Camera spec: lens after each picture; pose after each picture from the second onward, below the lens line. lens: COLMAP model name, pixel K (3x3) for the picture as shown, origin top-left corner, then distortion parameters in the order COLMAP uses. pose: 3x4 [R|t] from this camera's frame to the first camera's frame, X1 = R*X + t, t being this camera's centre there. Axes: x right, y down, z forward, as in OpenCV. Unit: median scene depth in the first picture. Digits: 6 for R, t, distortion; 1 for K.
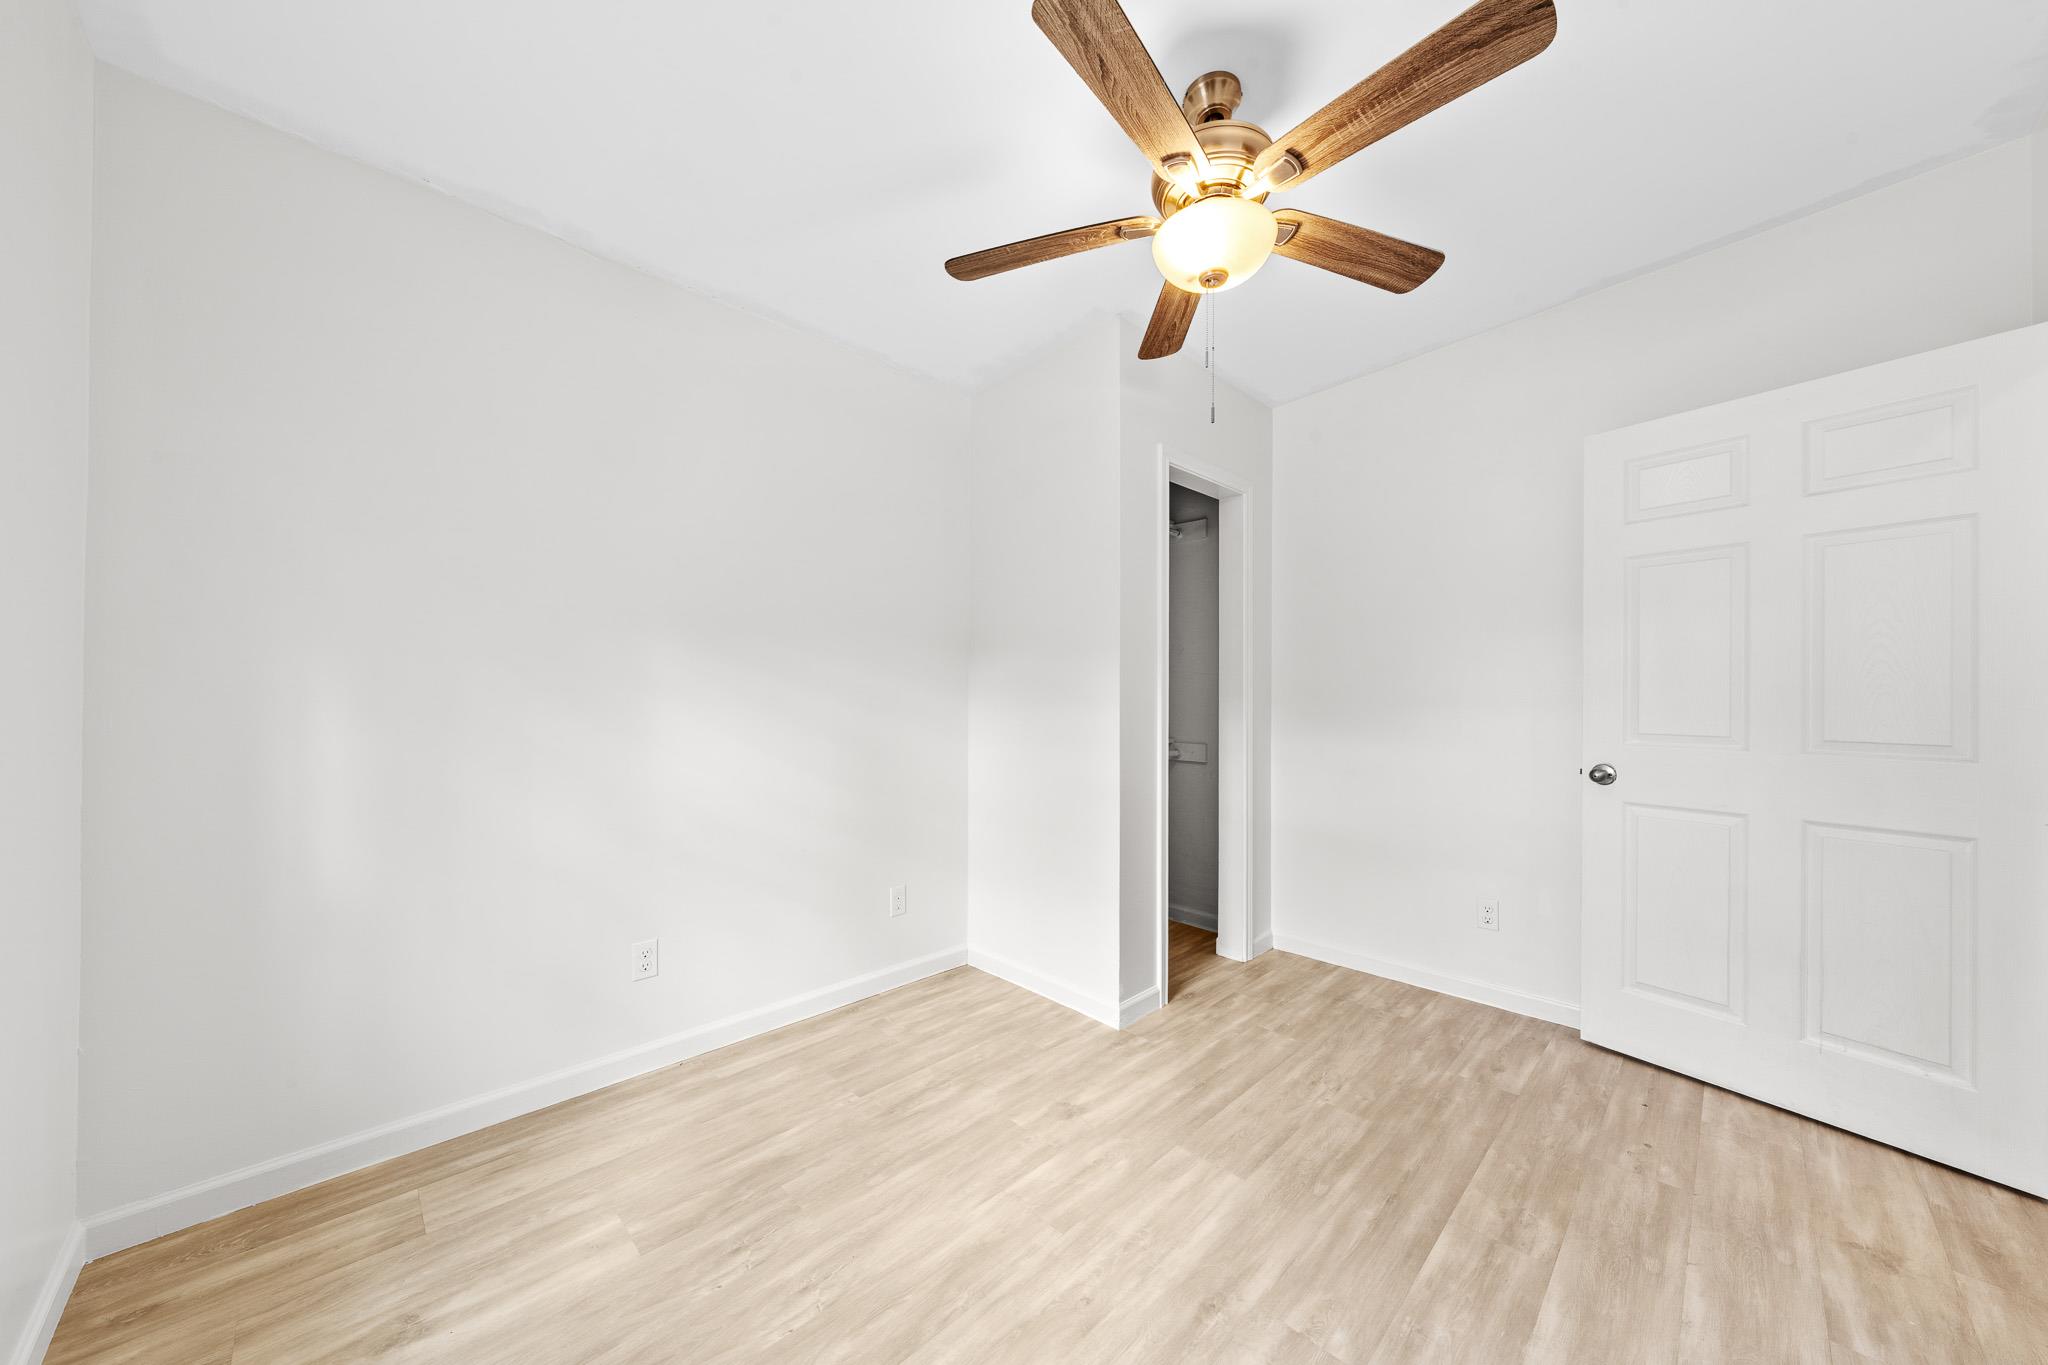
lens RADIAL K [[717.9, 0, 1031.5], [0, 717.9, 690.3], [0, 0, 1]] dist [-0.000582, 0.000134]
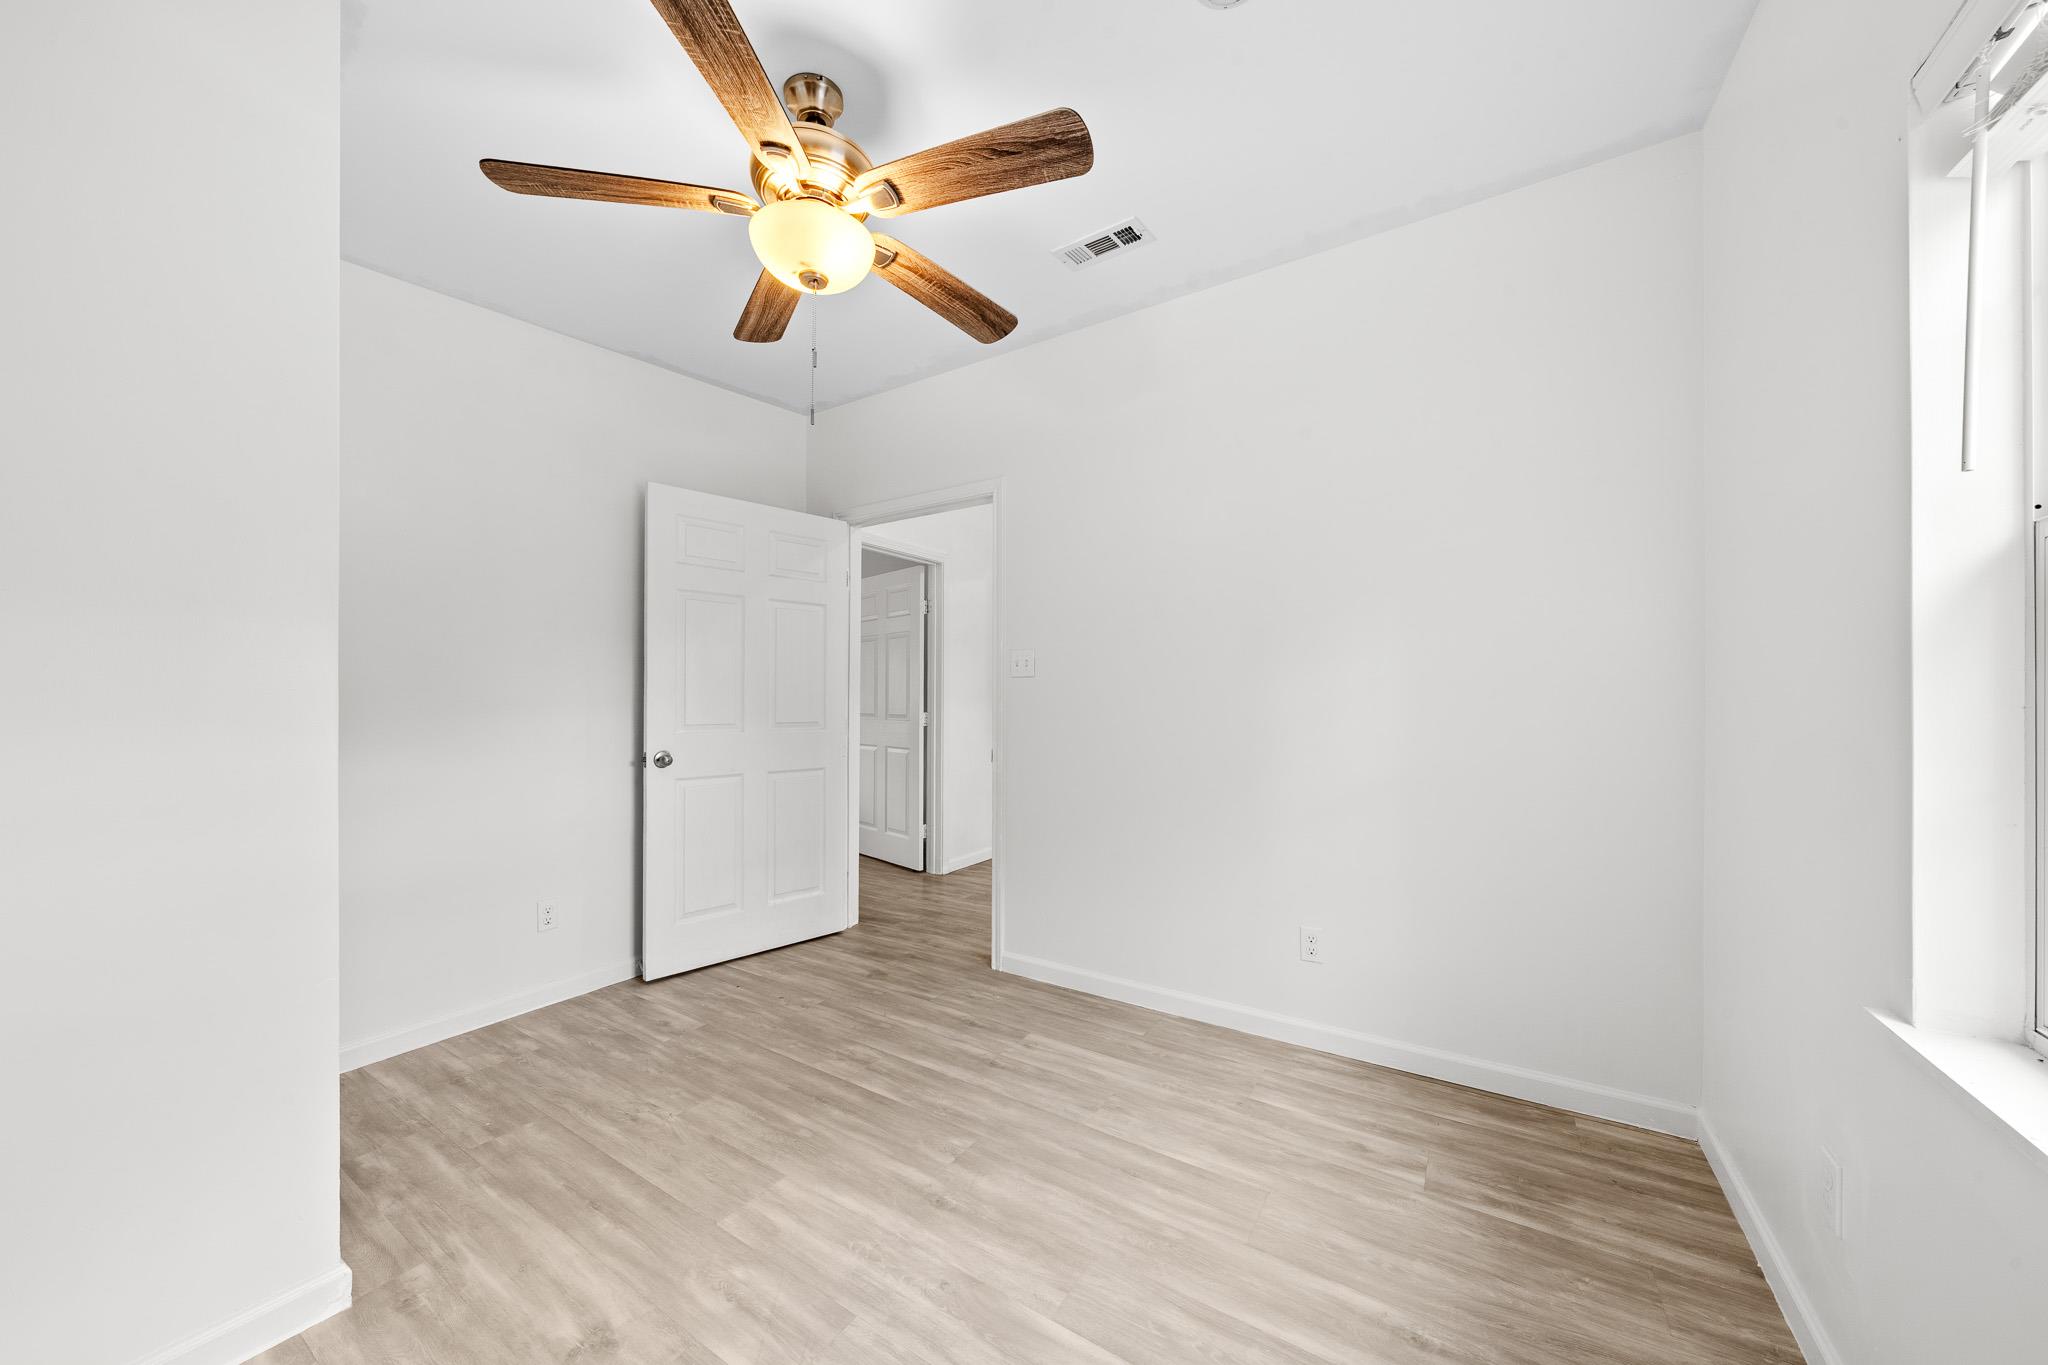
lens RADIAL K [[717.9, 0, 1031.5], [0, 717.9, 690.3], [0, 0, 1]] dist [-0.000582, 0.000134]
pose [[-0.219443, 0.004626, 0.975614, -0.745298], [-0.006554, 0.999959, -0.006215, 0.001932], [-0.975603, -0.007758, -0.219403, 0.861516]]
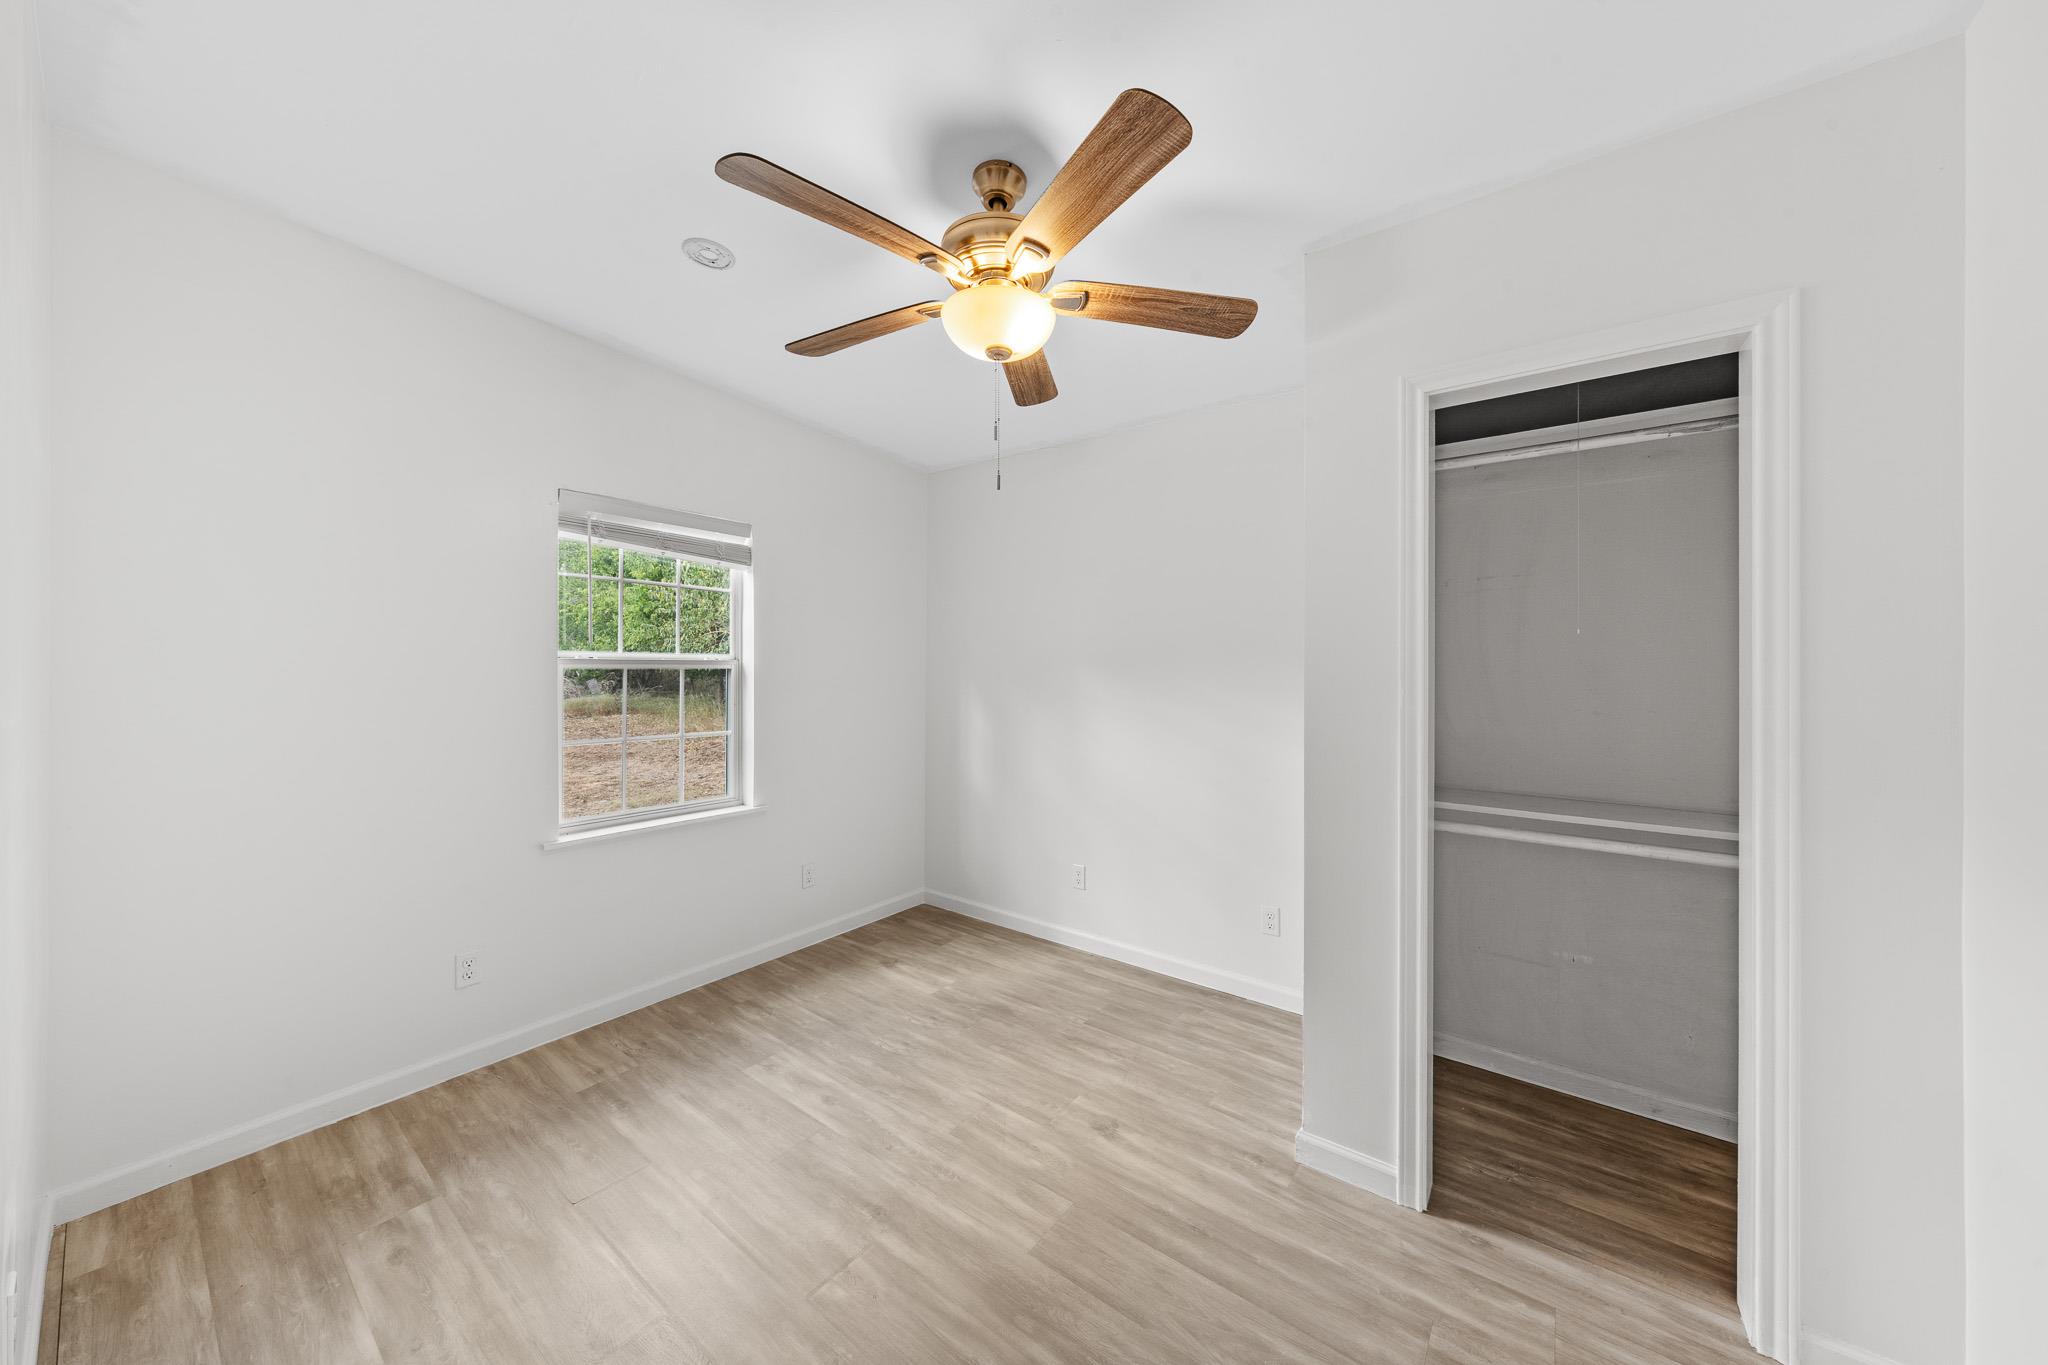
lens RADIAL K [[702.6, 0, 1029.9], [0, 702.6, 668.9], [0, 0, 1]] dist [0.000387, 0.000325]
pose [[0.131869, -0.000304, -0.991267, 1.193300], [0.003157, 0.999995, 0.000114, -0.098155], [0.991262, -0.003144, 0.131869, 0.852555]]
